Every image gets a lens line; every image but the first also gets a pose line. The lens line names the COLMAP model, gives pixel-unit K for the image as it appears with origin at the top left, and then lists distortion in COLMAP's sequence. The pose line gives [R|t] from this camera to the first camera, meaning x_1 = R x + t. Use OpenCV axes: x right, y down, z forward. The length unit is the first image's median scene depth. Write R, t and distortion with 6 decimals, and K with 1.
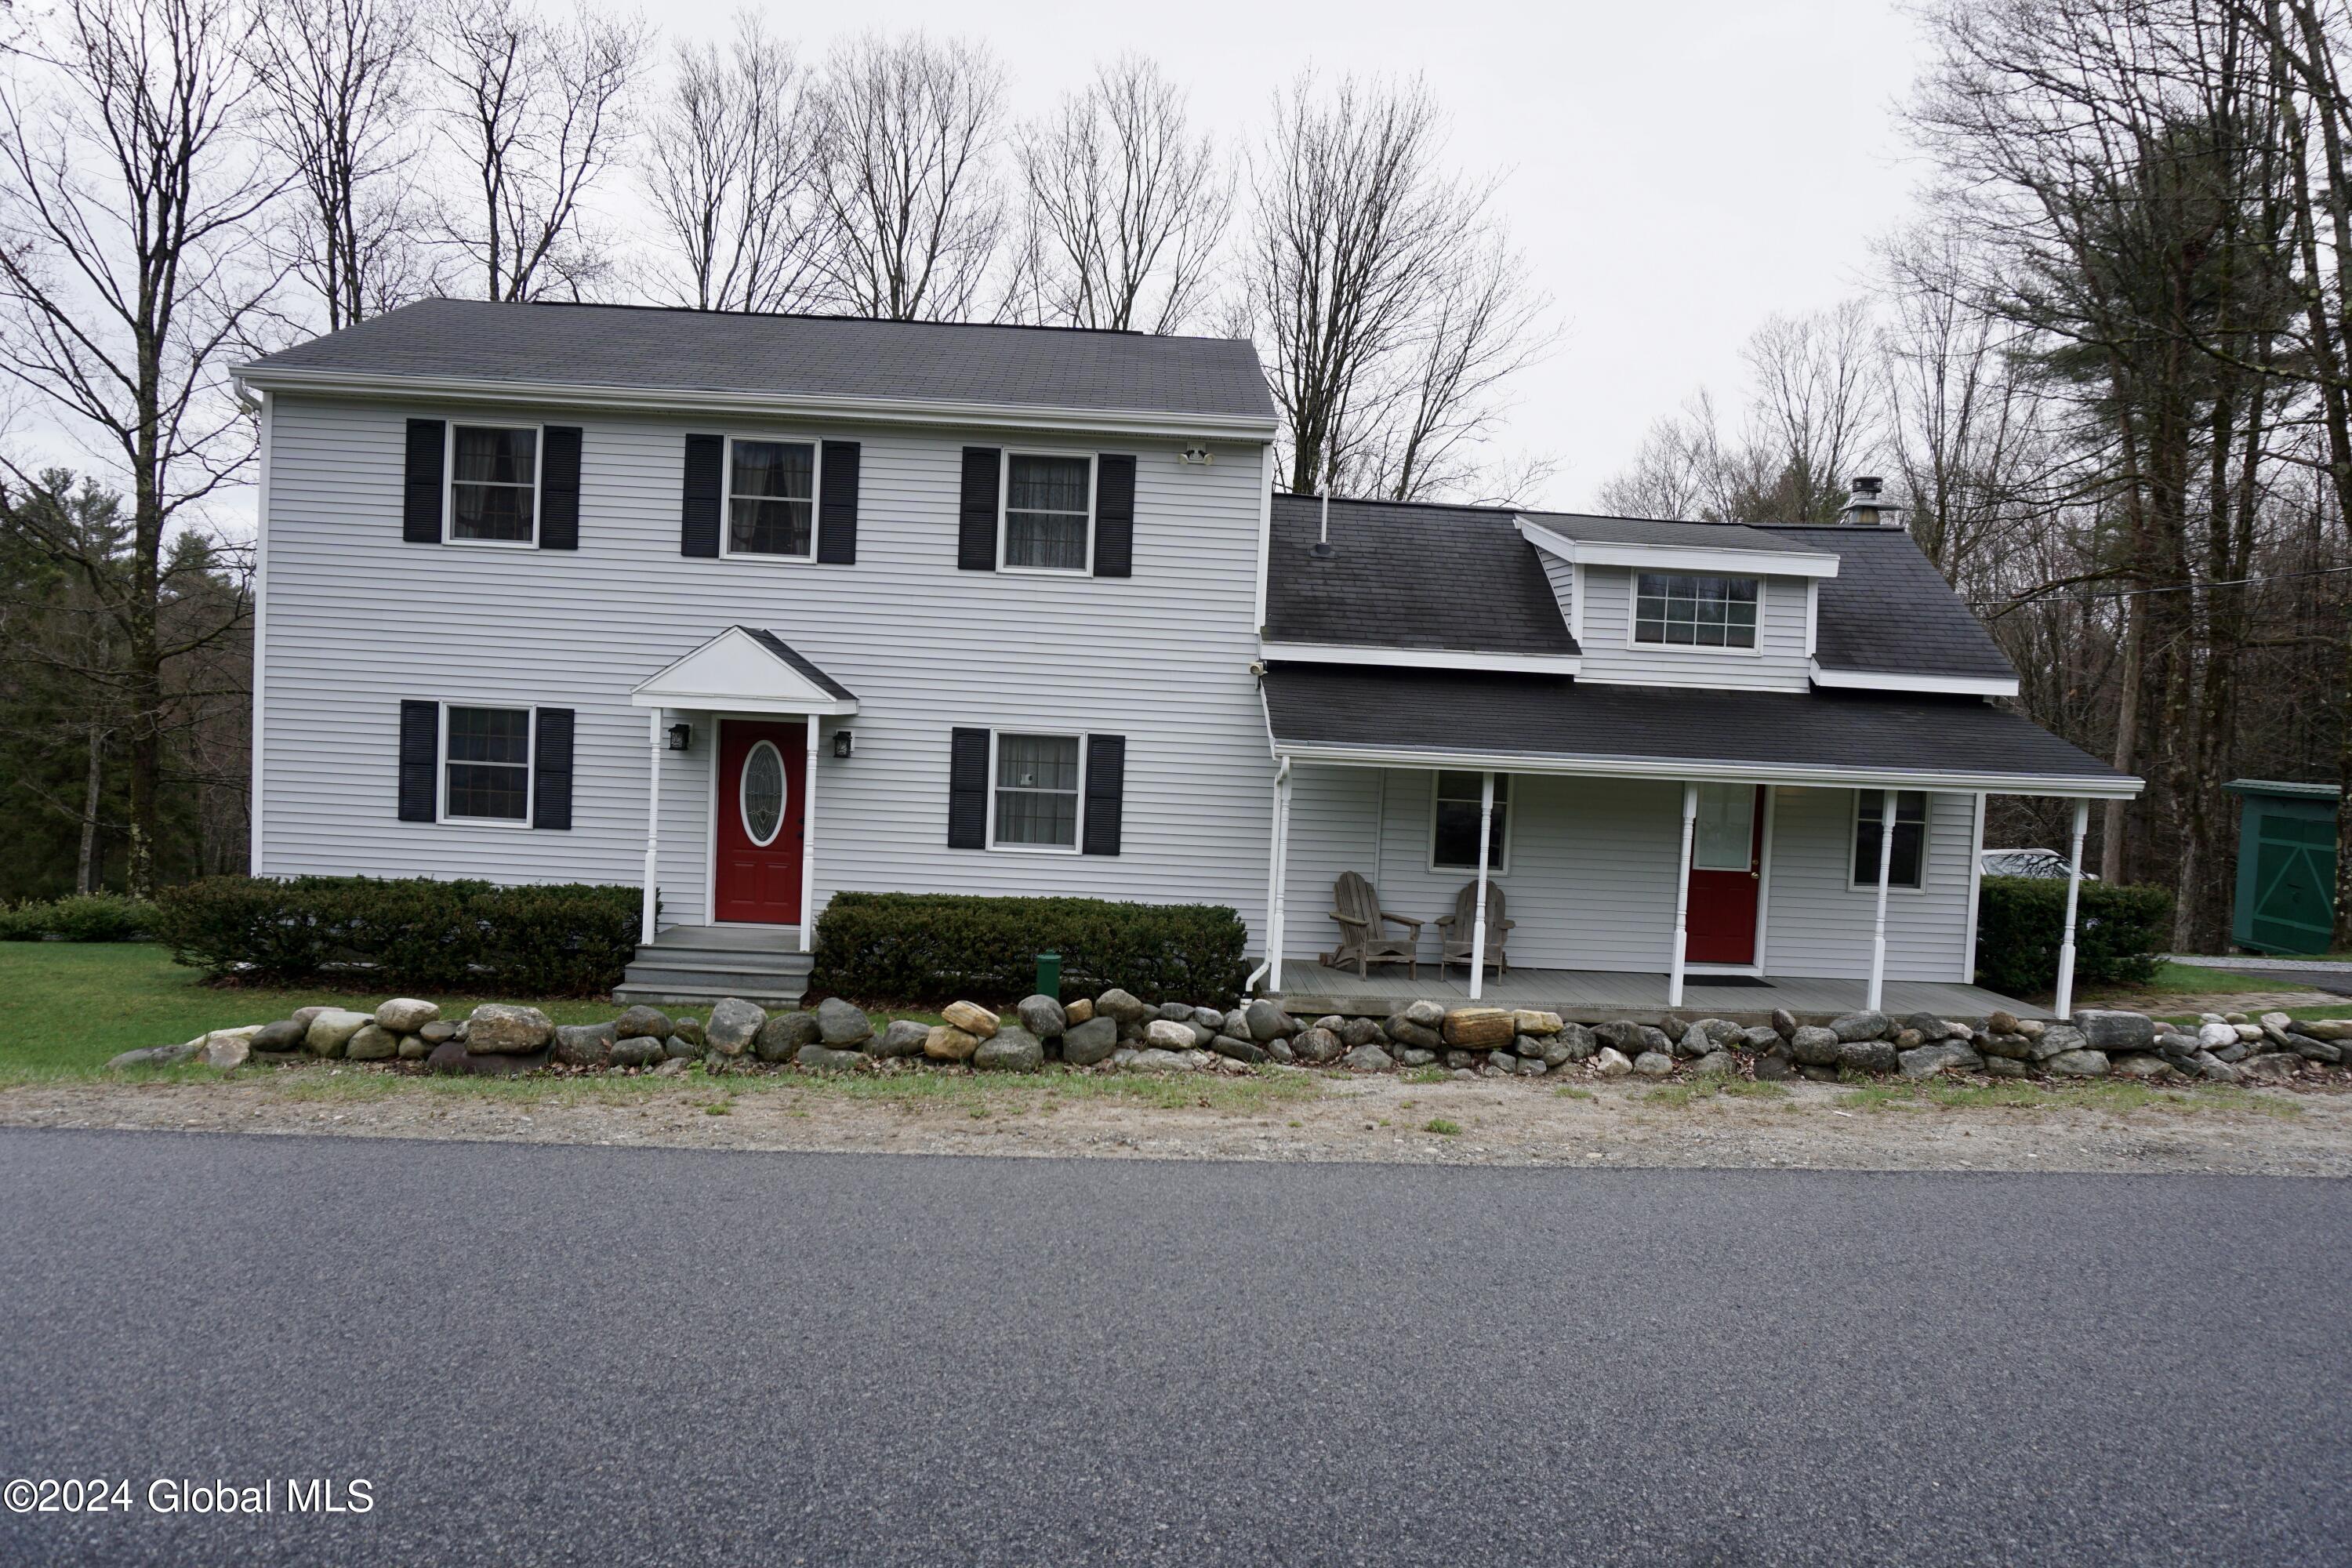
lens RADIAL K [[1564.6, 0, 1180.8], [0, 1564.6, 785.9], [0, 0, 1]] dist [-0.049023, 0.032148]
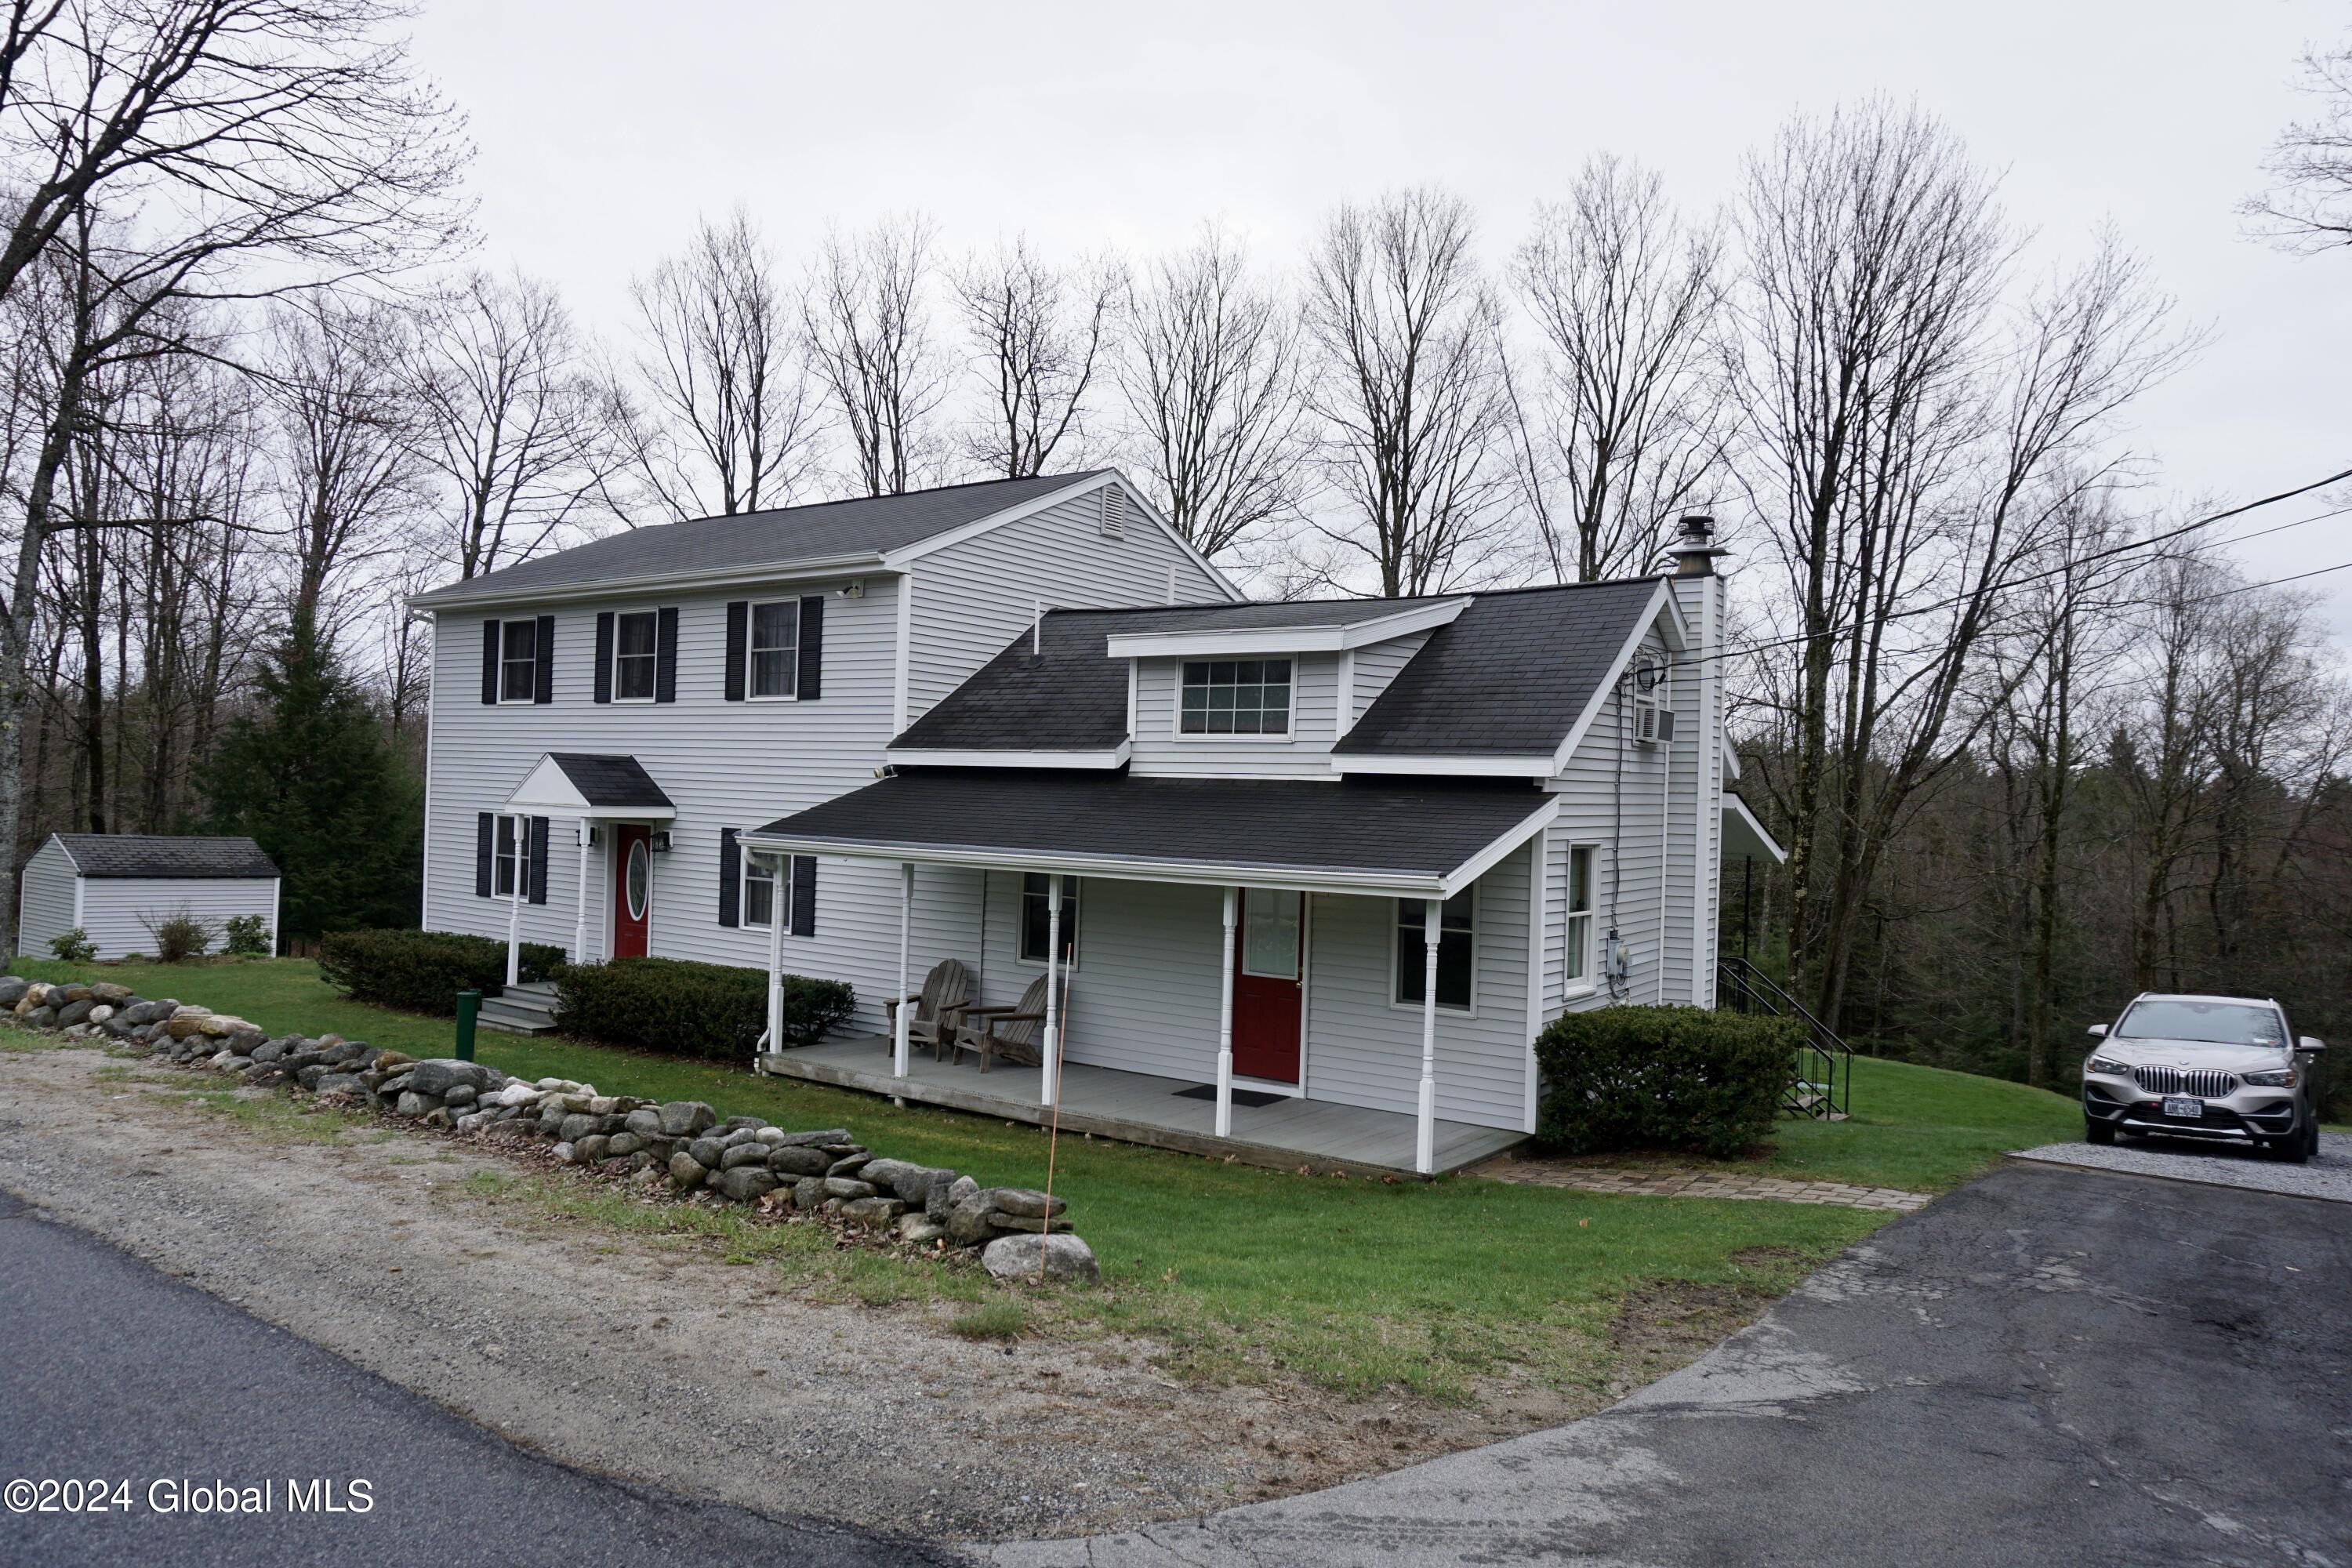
lens RADIAL K [[1564.6, 0, 1166.7], [0, 1564.6, 790.7], [0, 0, 1]] dist [-0.049023, 0.032148]
pose [[0.789576, -0.023828, -0.613189, 0.888078], [-0.018071, 0.997910, -0.062048, 0.003052], [0.613386, 0.060072, 0.787495, 0.240419]]
